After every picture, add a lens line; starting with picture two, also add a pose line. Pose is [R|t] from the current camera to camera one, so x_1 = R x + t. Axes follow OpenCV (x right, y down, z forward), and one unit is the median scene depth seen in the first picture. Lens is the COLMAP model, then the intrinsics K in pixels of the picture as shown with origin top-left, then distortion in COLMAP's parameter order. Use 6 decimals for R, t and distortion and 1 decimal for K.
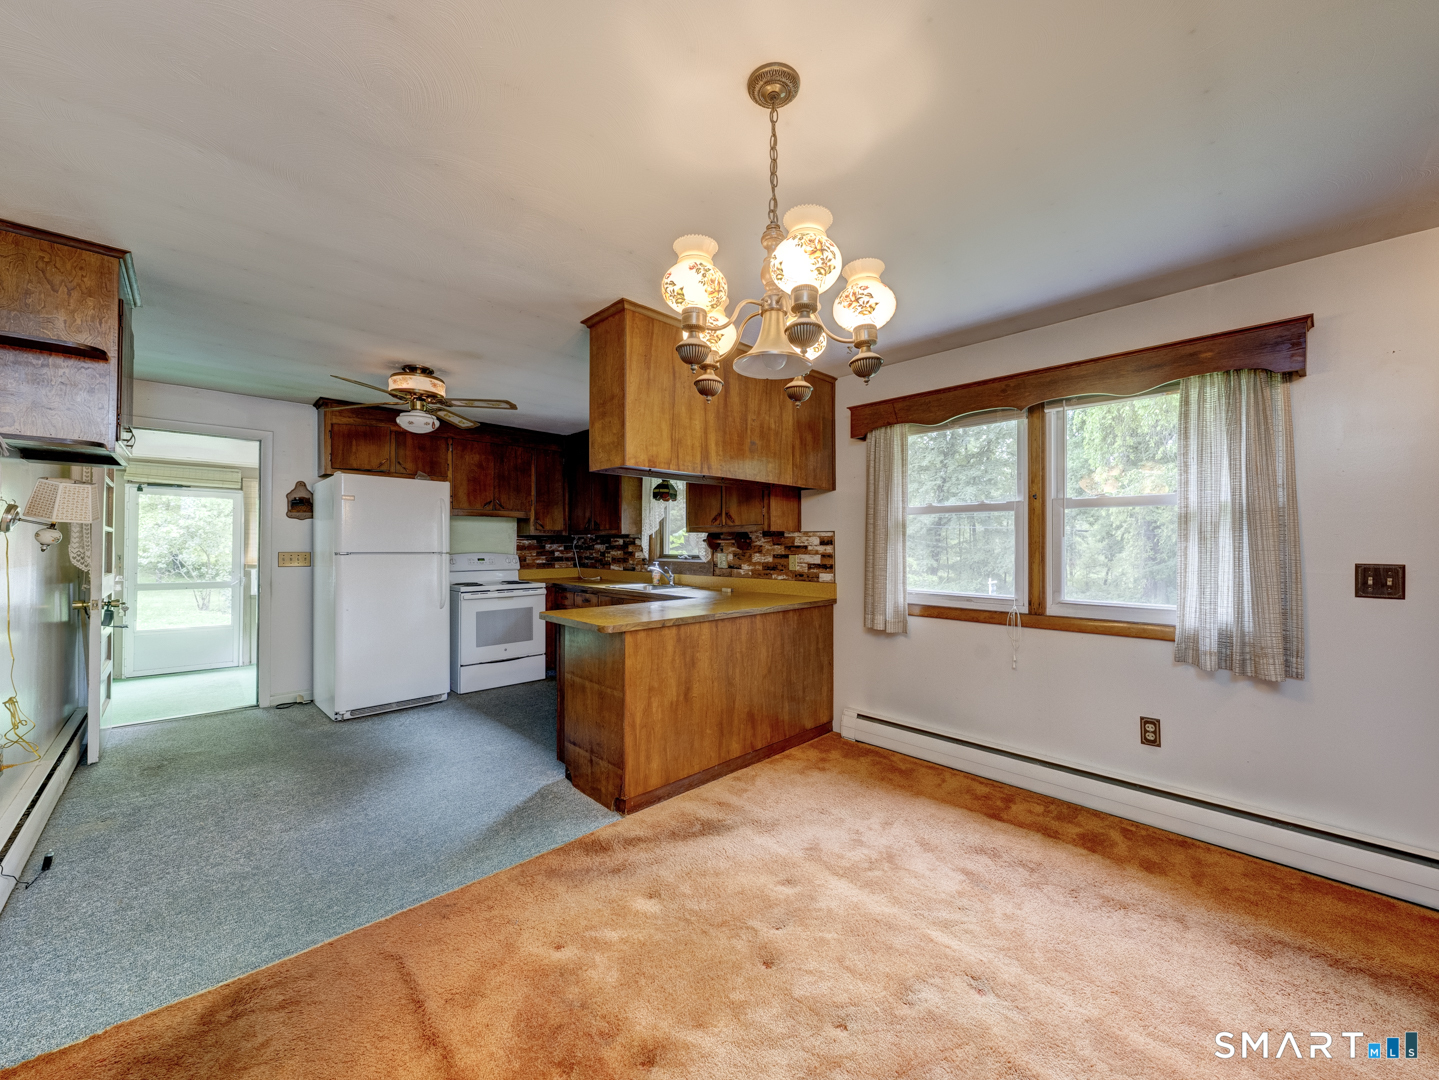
lens RADIAL K [[557.7, 0, 732.2], [0, 557.7, 540.9], [0, 0, 1]] dist [-0.007268, 0.000602]
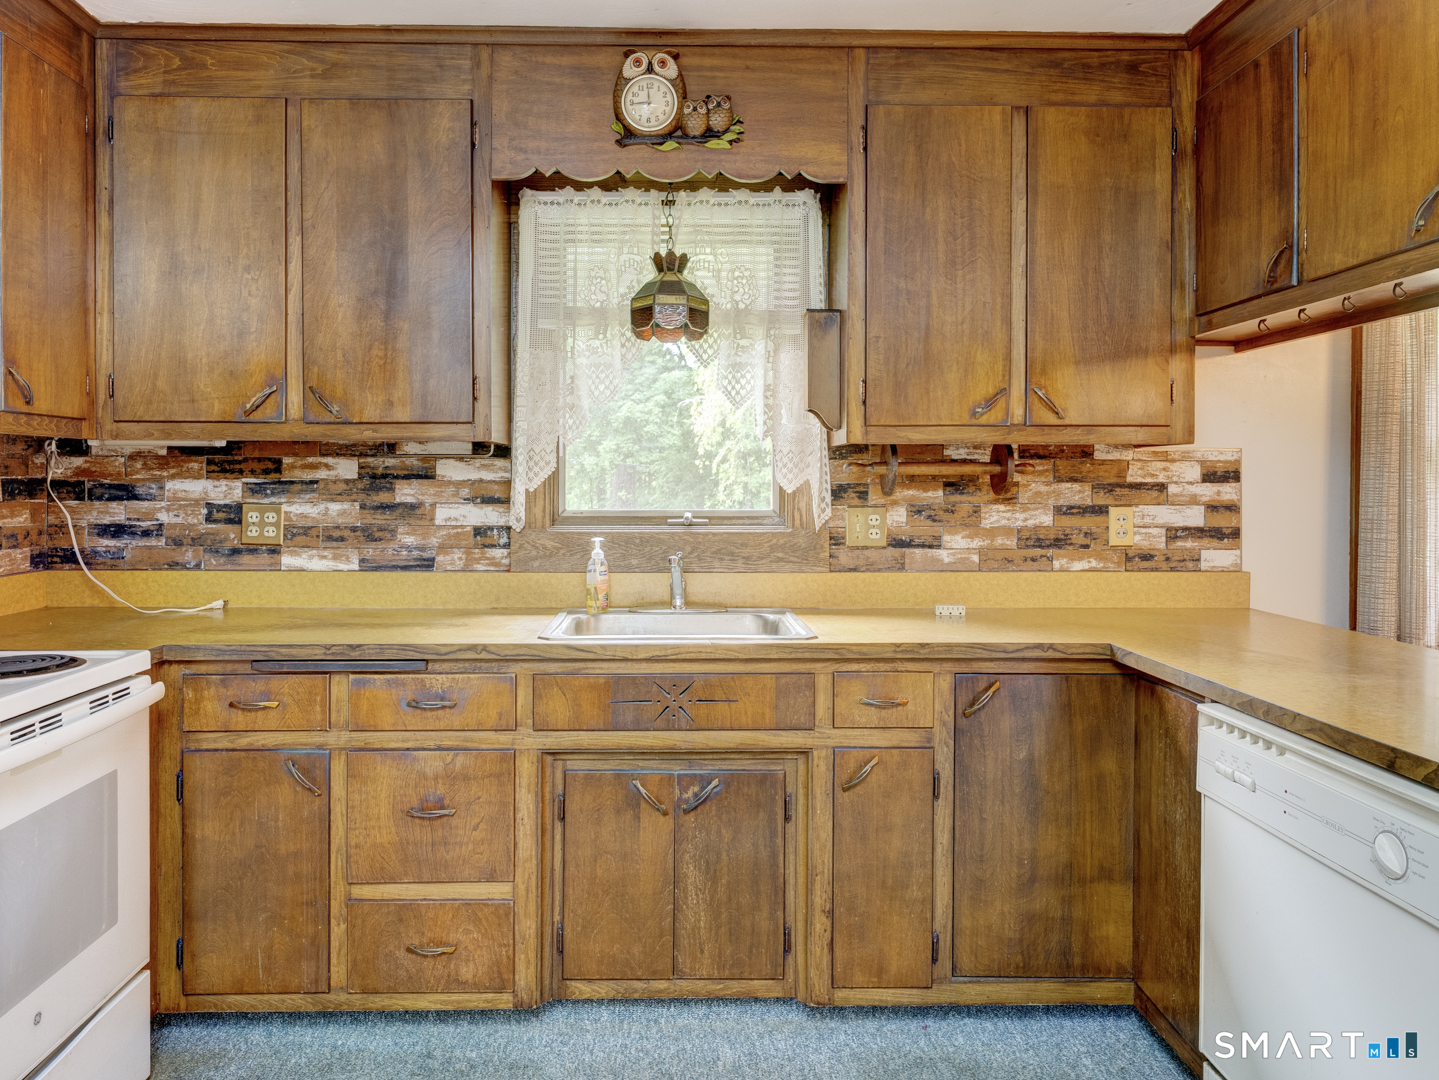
lens RADIAL K [[1006.1, 0, 684.6], [0, 1006.1, 488.8], [0, 0, 1]] dist [-0.000176, 0.006344]
pose [[0.687750, -0.003597, 0.725939, -0.672760], [-0.007022, 0.999908, 0.011607, 0.006904], [-0.725913, -0.013080, 0.687662, 0.791587]]
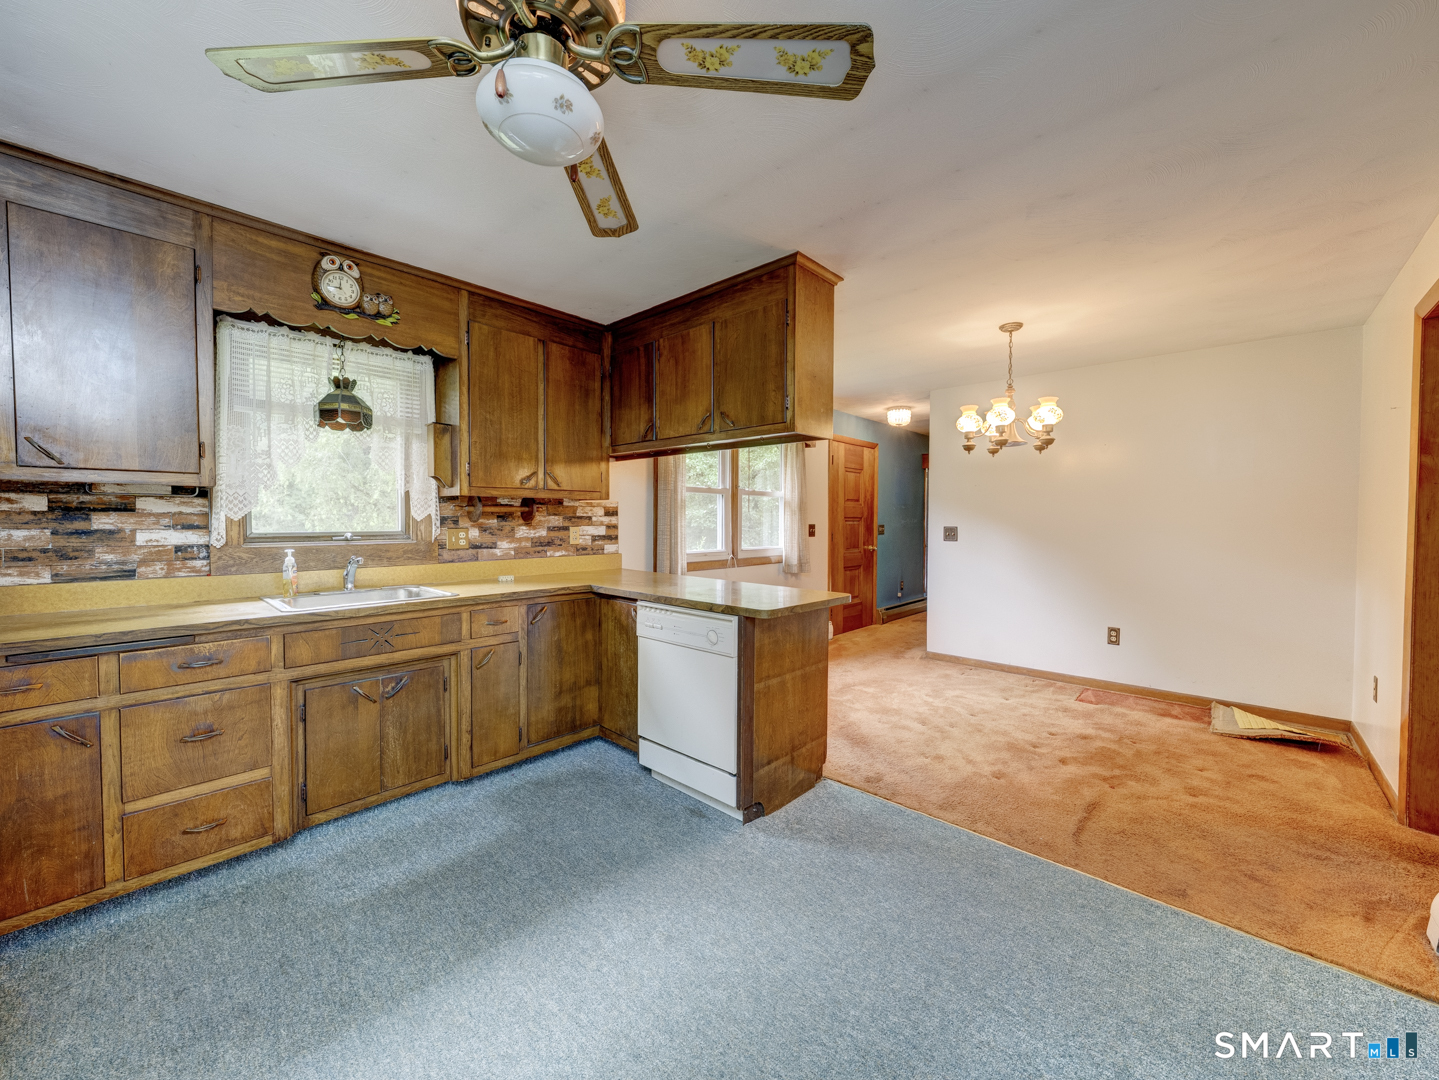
lens RADIAL K [[557.7, 0, 717.3], [0, 557.7, 534.1], [0, 0, 1]] dist [-0.007268, 0.000602]
pose [[-0.045826, -0.030129, 0.998495, -0.846647], [-0.012055, 0.999489, 0.029605, 0.008618], [-0.998877, -0.010680, -0.046166, 0.878678]]
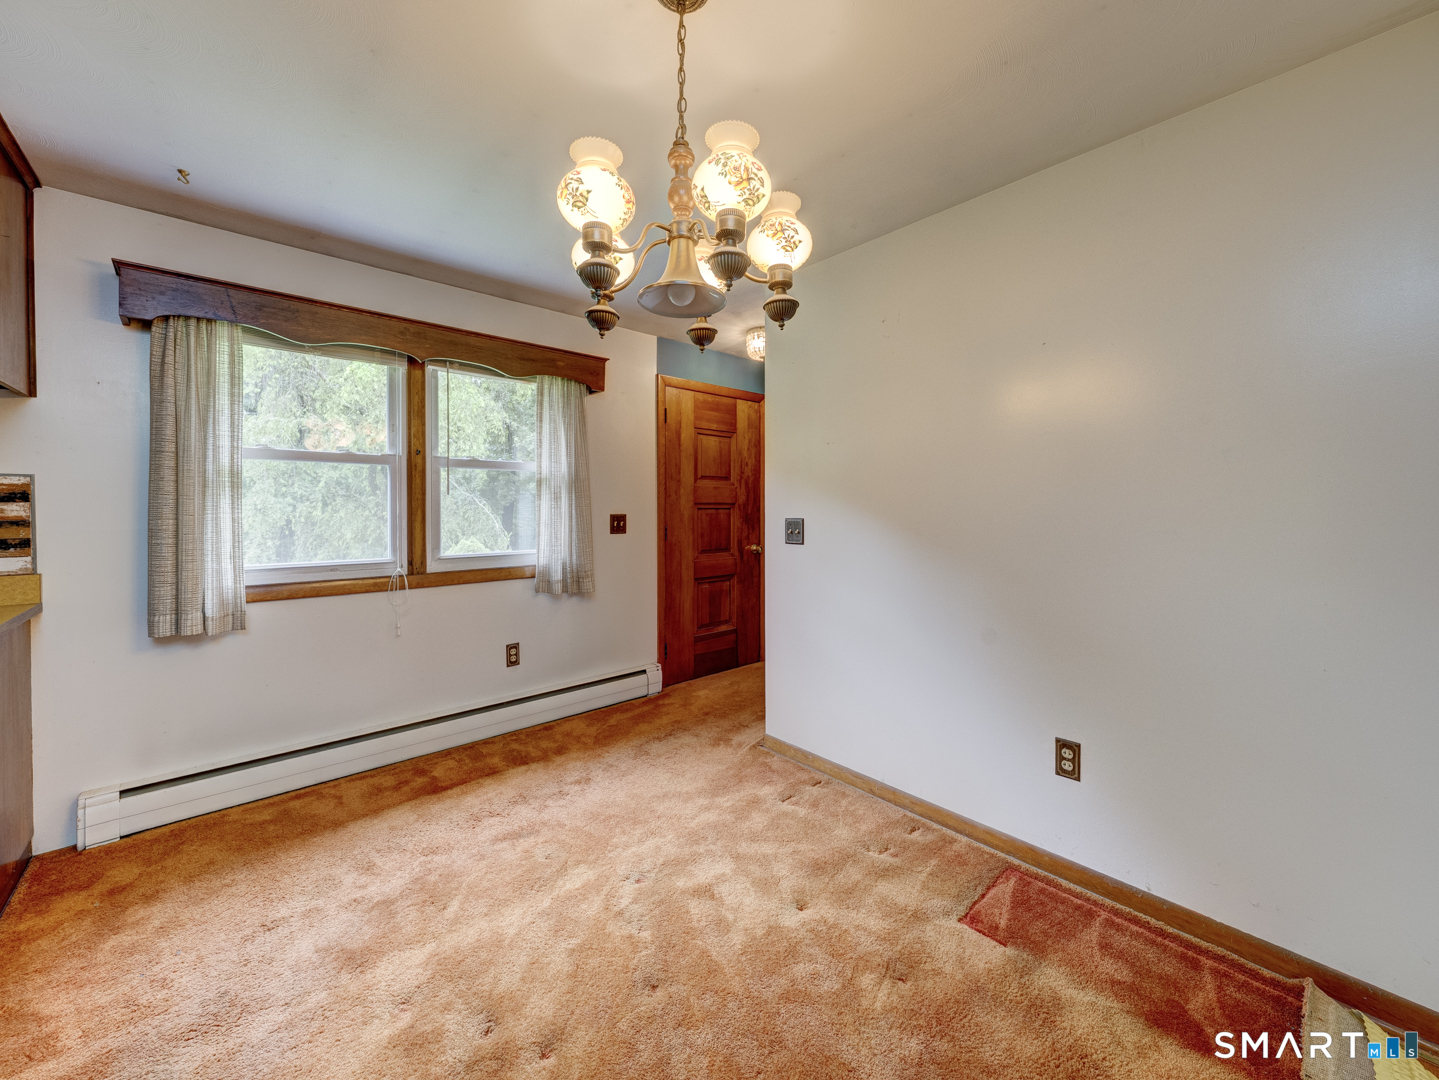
lens RADIAL K [[557.7, 0, 714.9], [0, 557.7, 508.2], [0, 0, 1]] dist [-0.007268, 0.000602]
pose [[0.050583, -0.007463, 0.998692, -0.307776], [-0.008539, 0.999932, 0.007905, 0.004040], [-0.998683, -0.008927, 0.050516, 0.337600]]
